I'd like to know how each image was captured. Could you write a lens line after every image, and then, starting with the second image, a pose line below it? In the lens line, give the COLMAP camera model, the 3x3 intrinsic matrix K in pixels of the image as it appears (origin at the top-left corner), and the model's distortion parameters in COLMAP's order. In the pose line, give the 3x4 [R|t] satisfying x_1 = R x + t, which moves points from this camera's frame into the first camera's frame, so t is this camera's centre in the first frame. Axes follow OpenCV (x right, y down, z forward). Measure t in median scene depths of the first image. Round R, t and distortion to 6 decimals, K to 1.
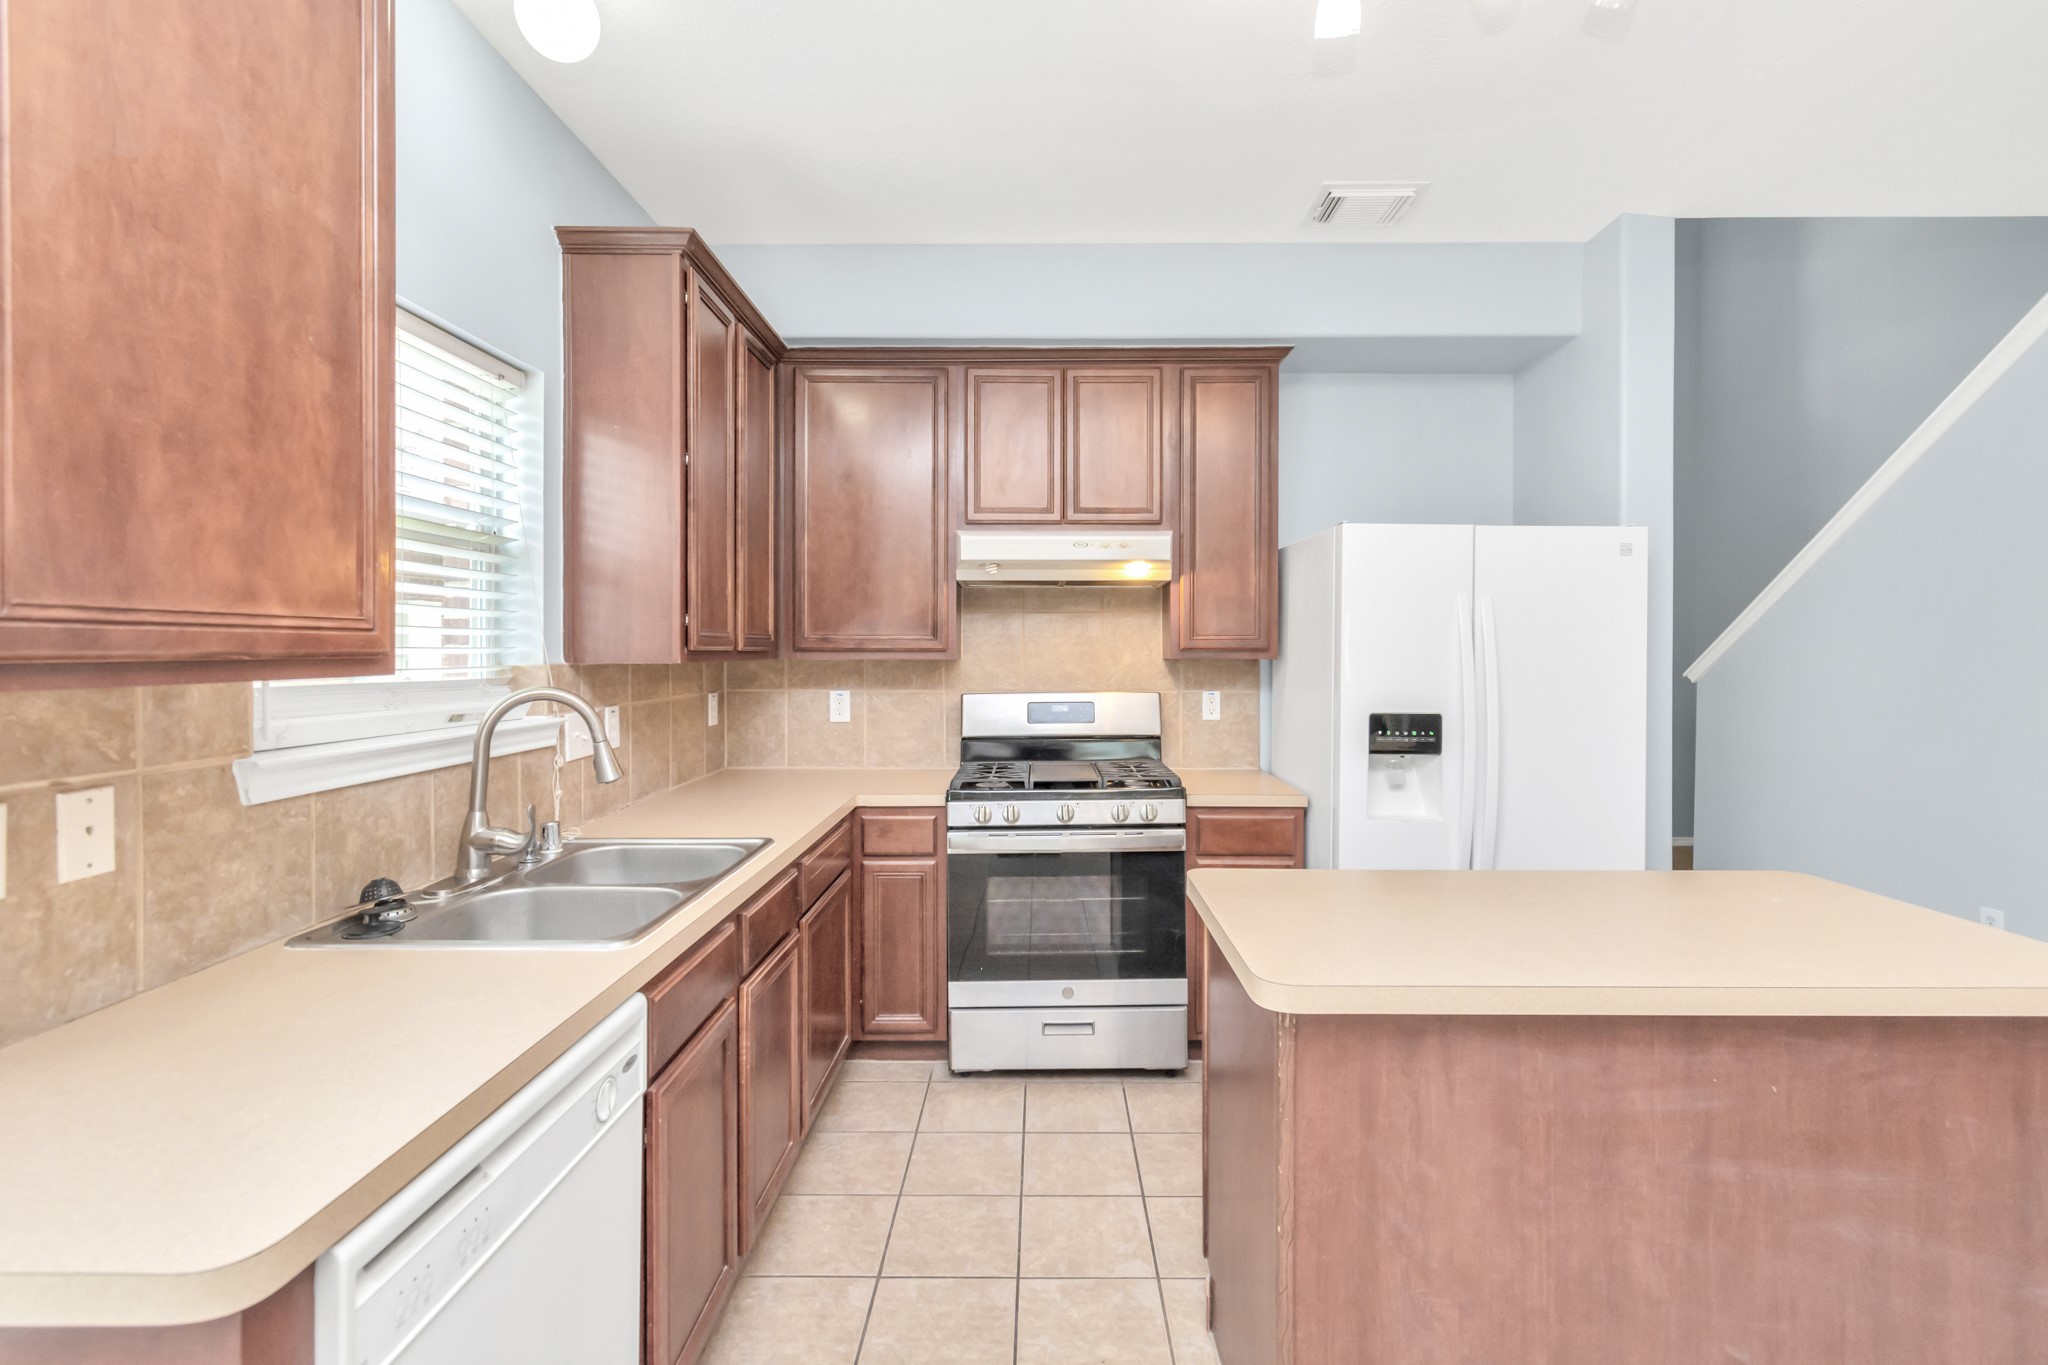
lens RADIAL K [[920.7, 0, 1027.6], [0, 920.7, 649.0], [0, 0, 1]] dist [0.000932, 0.000227]
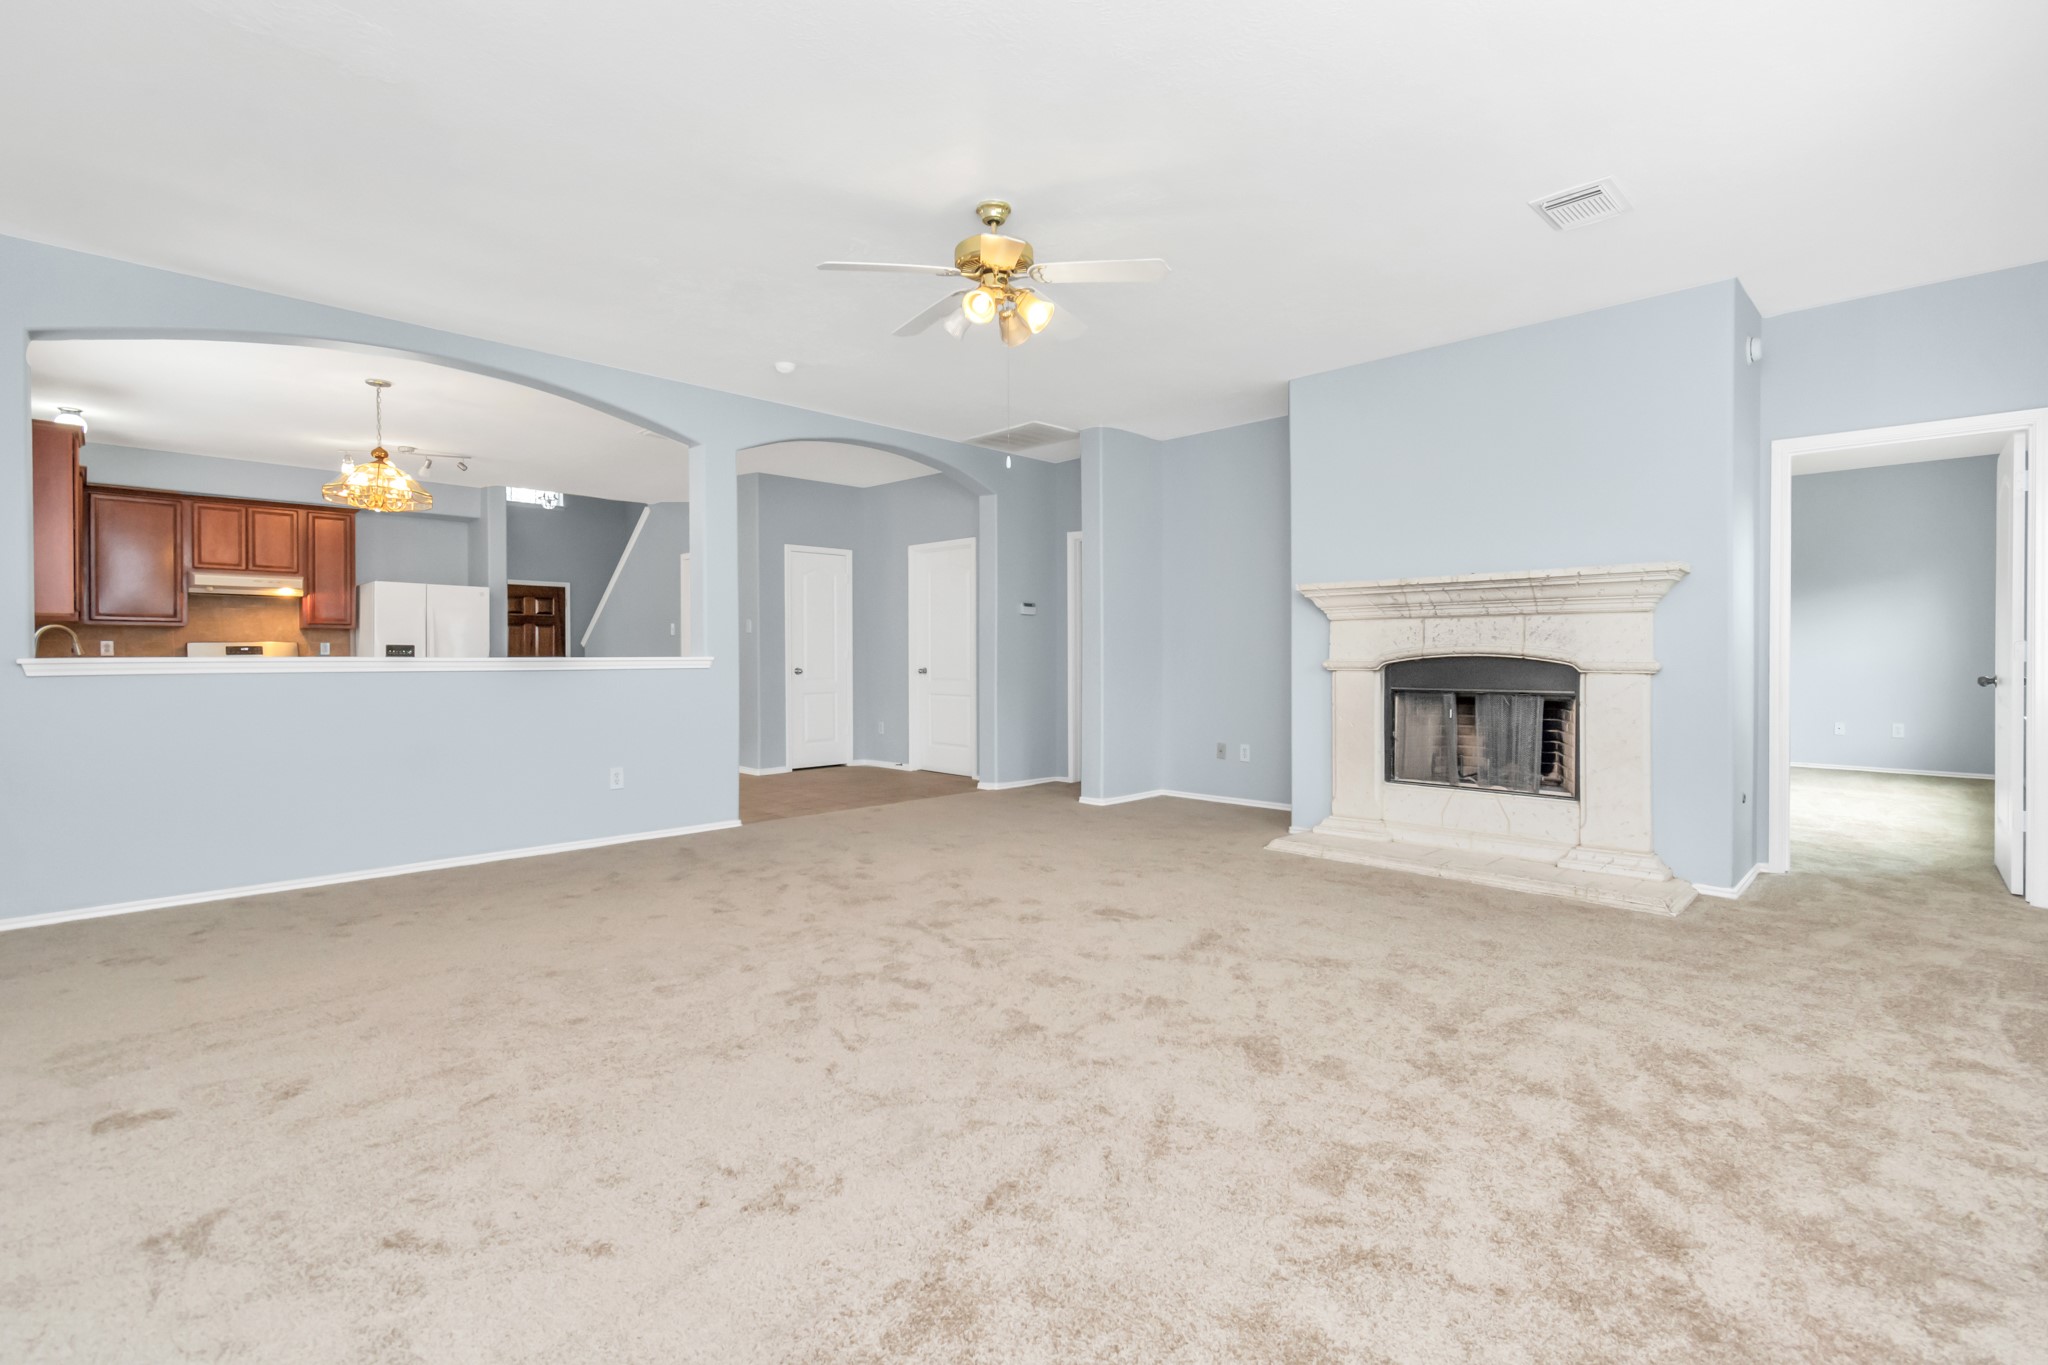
lens RADIAL K [[920.7, 0, 1013.6], [0, 920.7, 669.1], [0, 0, 1]] dist [0.000932, 0.000227]
pose [[0.682600, -0.013565, 0.730666, -0.409739], [0.000652, 0.999839, 0.017953, 0.091460], [-0.730792, -0.011778, 0.682499, -2.429694]]
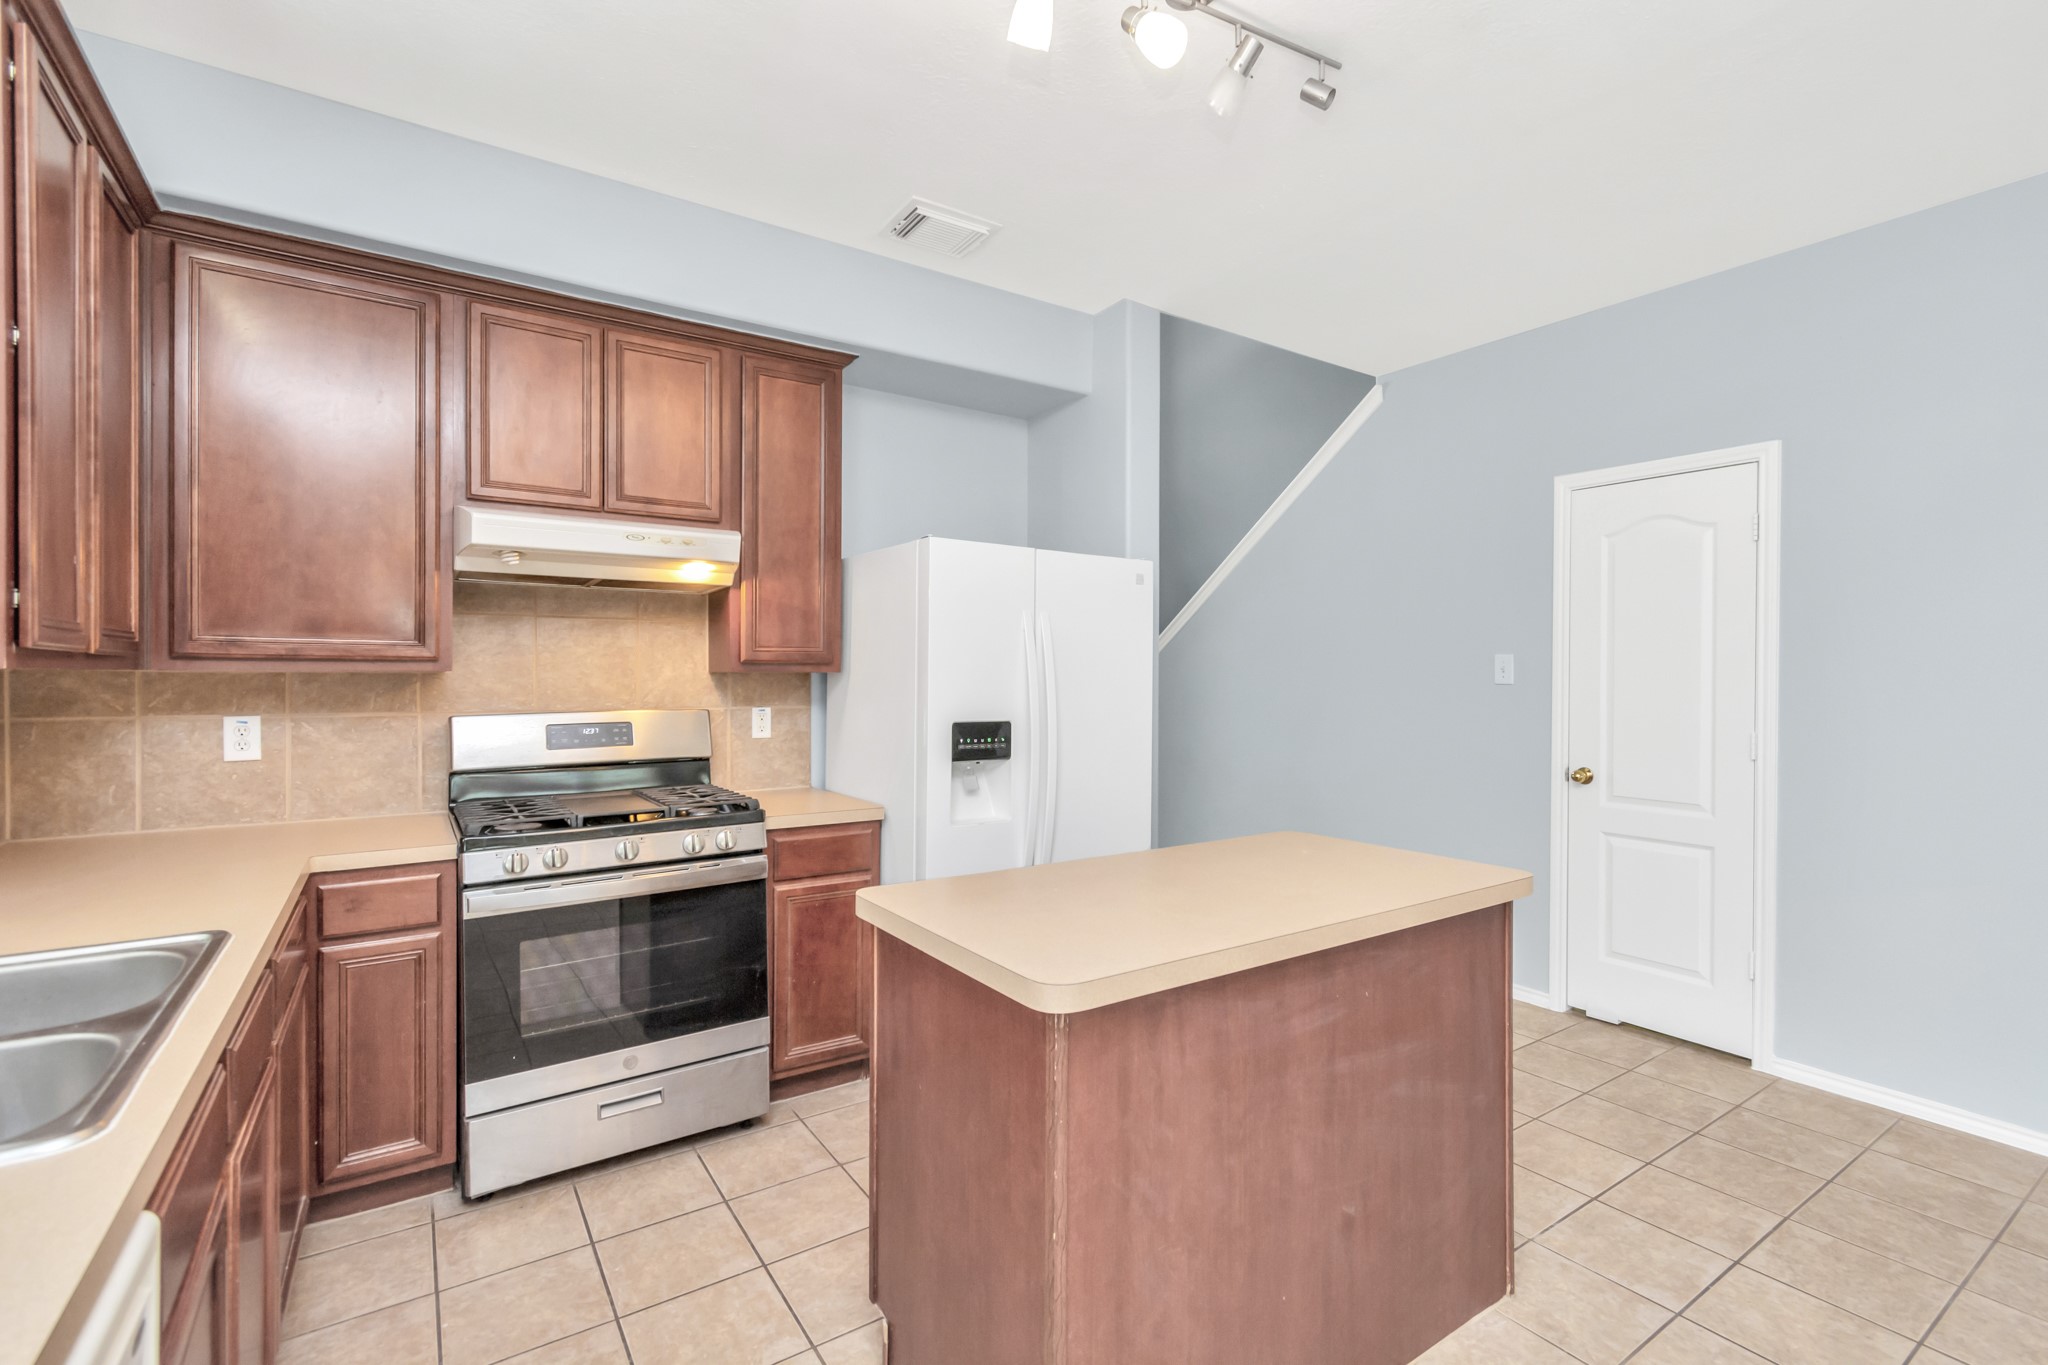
lens RADIAL K [[920.7, 0, 1029.7], [0, 920.7, 675.4], [0, 0, 1]] dist [0.000932, 0.000227]
pose [[0.824469, 0.000806, 0.565907, -0.132200], [-0.001911, 0.999997, 0.001360, 0.014283], [-0.565904, -0.002203, 0.824468, 0.091050]]
